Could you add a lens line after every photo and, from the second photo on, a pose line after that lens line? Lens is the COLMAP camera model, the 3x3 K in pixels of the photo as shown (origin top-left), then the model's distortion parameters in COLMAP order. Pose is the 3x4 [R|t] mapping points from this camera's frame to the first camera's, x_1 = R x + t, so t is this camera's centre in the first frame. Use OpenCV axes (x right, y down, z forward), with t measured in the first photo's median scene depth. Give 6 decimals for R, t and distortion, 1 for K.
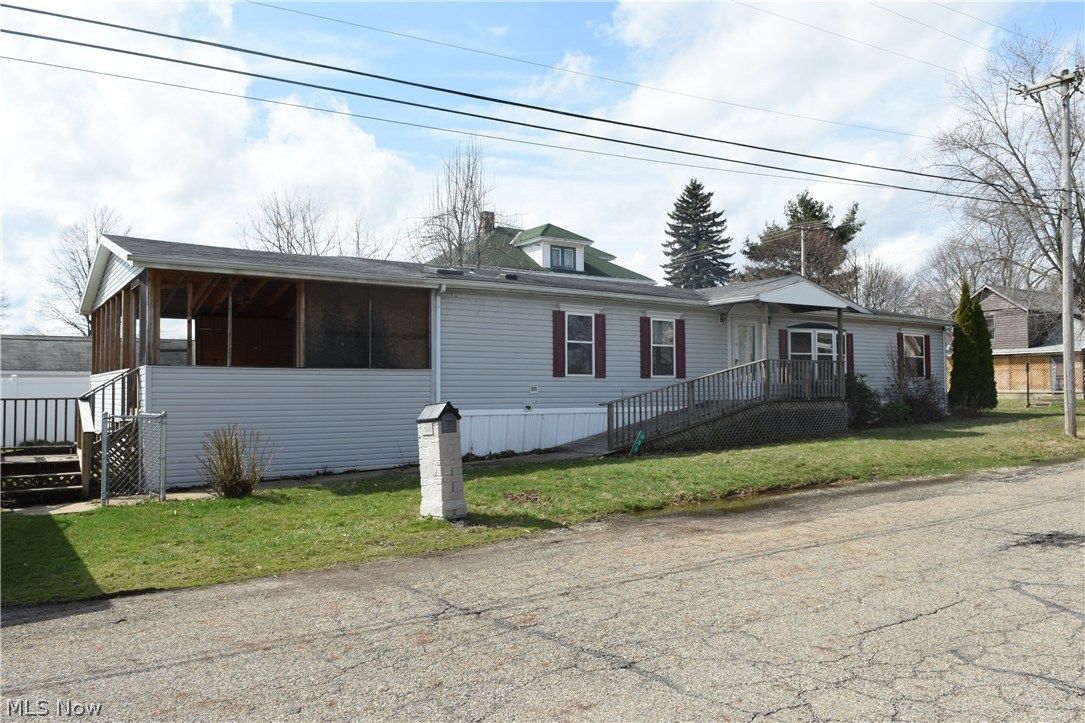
lens RADIAL K [[816.8, 0, 542.5], [0, 816.8, 361.5], [0, 0, 1]] dist [-0.006002, -0.074347]
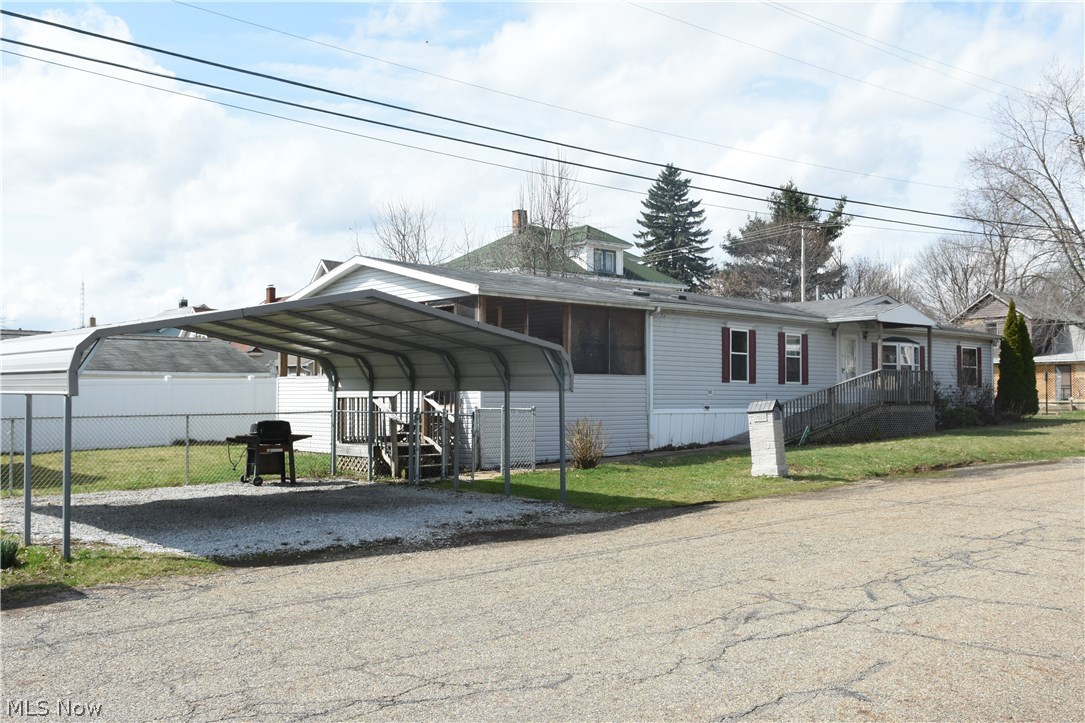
lens RADIAL K [[1015.1, 0, 542.5], [0, 1015.1, 361.5], [0, 0, 1]] dist [0.005023, -0.004903]
pose [[0.991677, 0.011882, 0.128202, -0.292010], [-0.011821, 0.999929, -0.001240, -0.004628], [-0.128208, -0.000286, 0.991747, -0.295958]]
